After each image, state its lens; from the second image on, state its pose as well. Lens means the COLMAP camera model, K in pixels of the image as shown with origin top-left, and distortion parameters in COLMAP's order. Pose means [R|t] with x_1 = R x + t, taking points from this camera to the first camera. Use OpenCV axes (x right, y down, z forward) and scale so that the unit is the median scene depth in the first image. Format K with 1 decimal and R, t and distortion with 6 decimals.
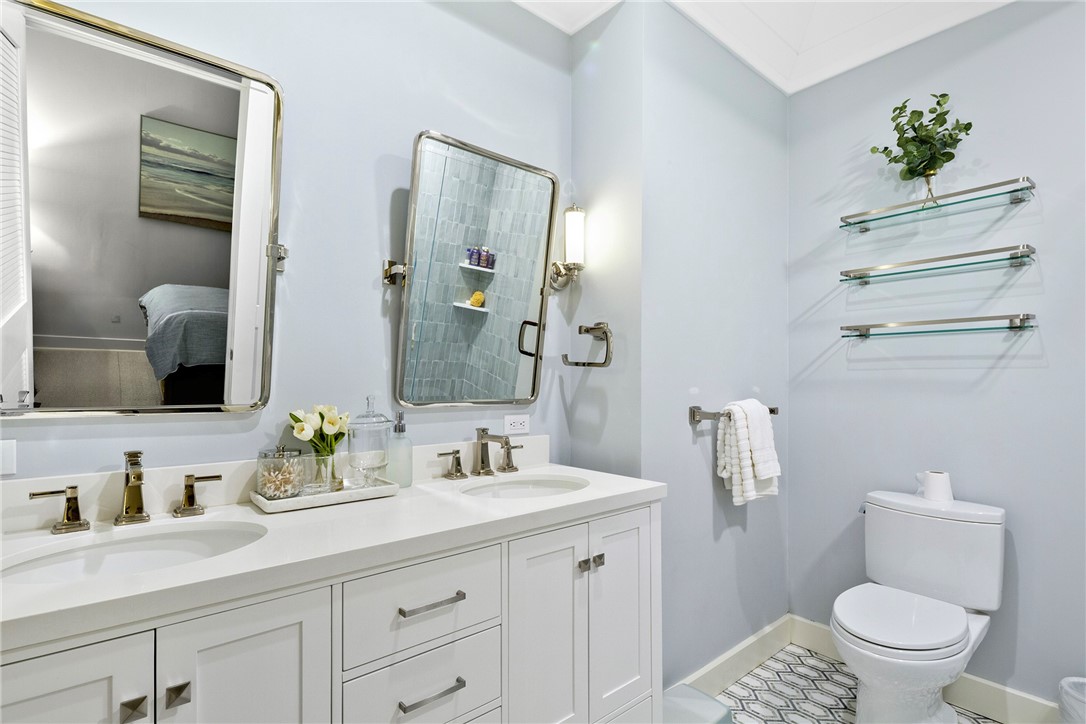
lens RADIAL K [[531.1, 0, 543.3], [0, 531.1, 371.7], [0, 0, 1]] dist [0.004082, -0.001633]
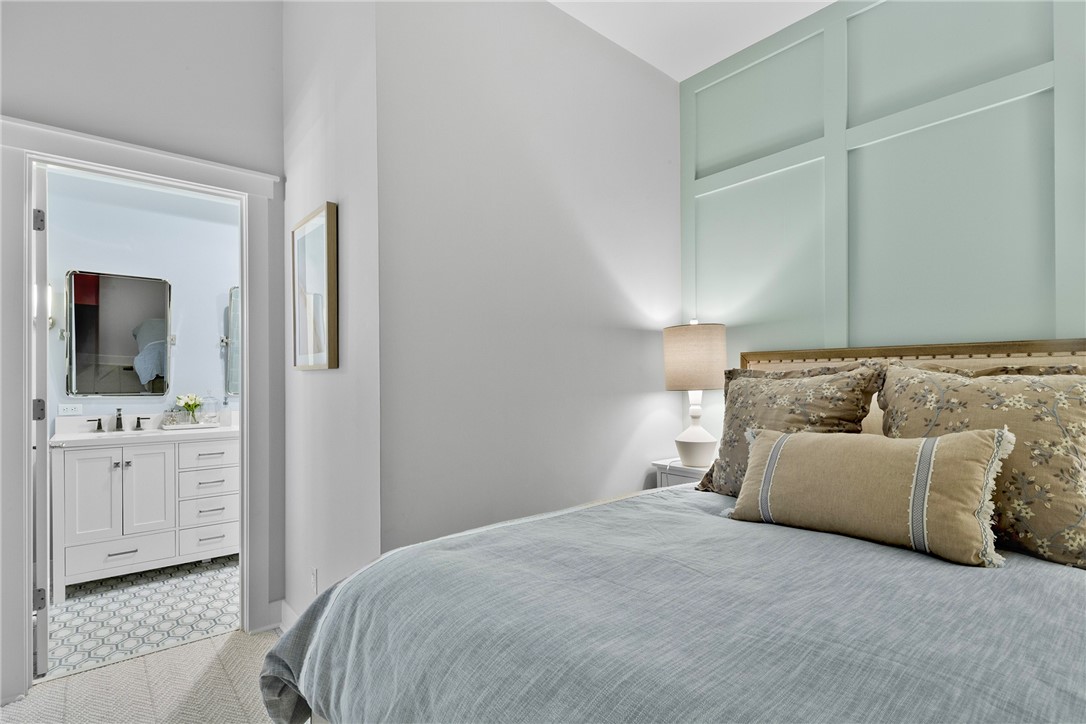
lens RADIAL K [[531.1, 0, 543.9], [0, 531.1, 368.8], [0, 0, 1]] dist [0.004082, -0.001633]
pose [[0.999975, -0.006017, -0.003731, 1.655626], [0.005979, 0.999932, -0.009990, -0.030219], [0.003790, 0.009967, 0.999943, -2.017142]]
